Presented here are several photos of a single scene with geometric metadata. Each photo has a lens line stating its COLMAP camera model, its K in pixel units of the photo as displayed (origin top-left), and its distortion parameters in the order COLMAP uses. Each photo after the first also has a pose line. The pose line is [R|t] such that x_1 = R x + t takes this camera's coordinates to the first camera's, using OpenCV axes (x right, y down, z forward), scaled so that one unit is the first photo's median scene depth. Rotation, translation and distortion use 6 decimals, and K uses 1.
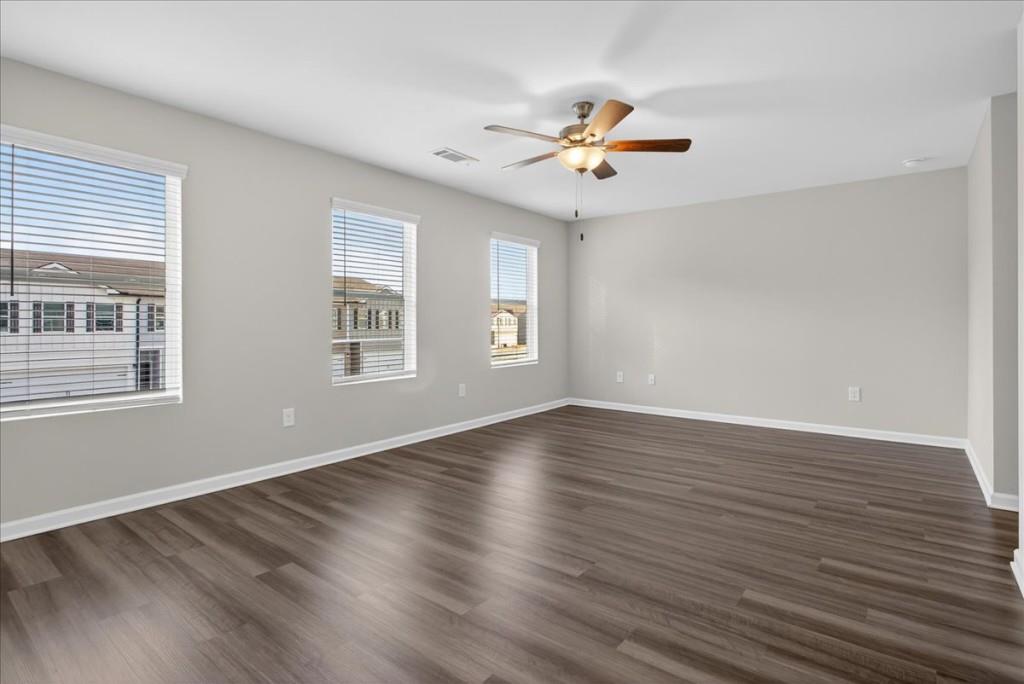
lens RADIAL K [[498.9, 0, 526.5], [0, 498.9, 325.9], [0, 0, 1]] dist [-0.000064, 0.000680]
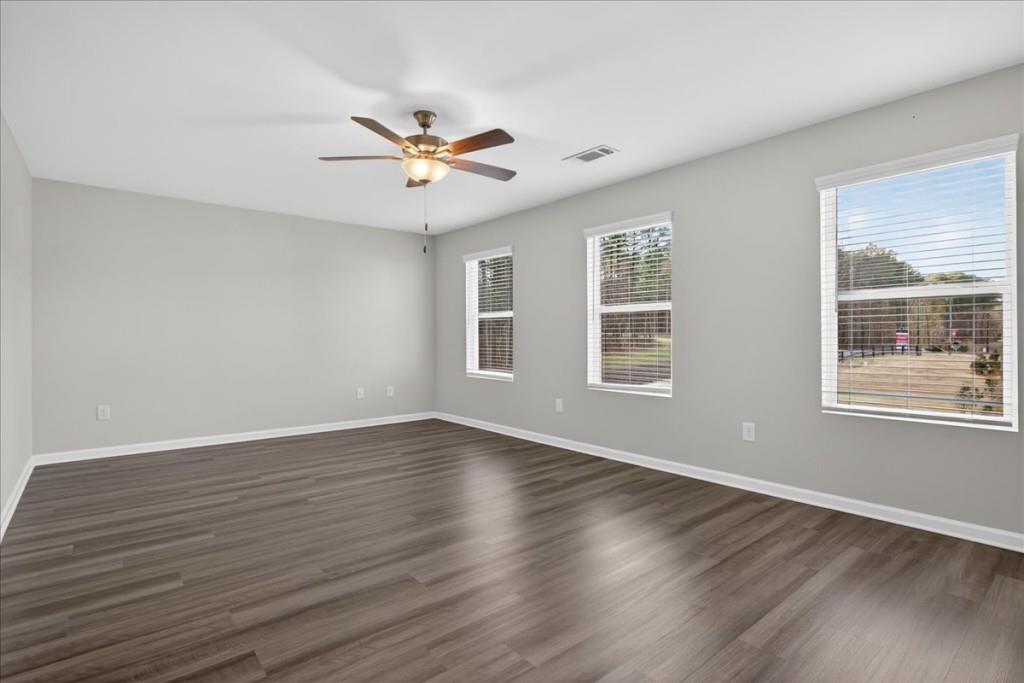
lens RADIAL K [[498.9, 0, 513.4], [0, 498.9, 334.8], [0, 0, 1]] dist [-0.000064, 0.000680]
pose [[-0.215923, -0.001942, -0.976408, 0.584106], [0.001190, 0.999997, -0.002252, -0.006257], [0.976410, -0.001648, -0.215920, 0.765806]]
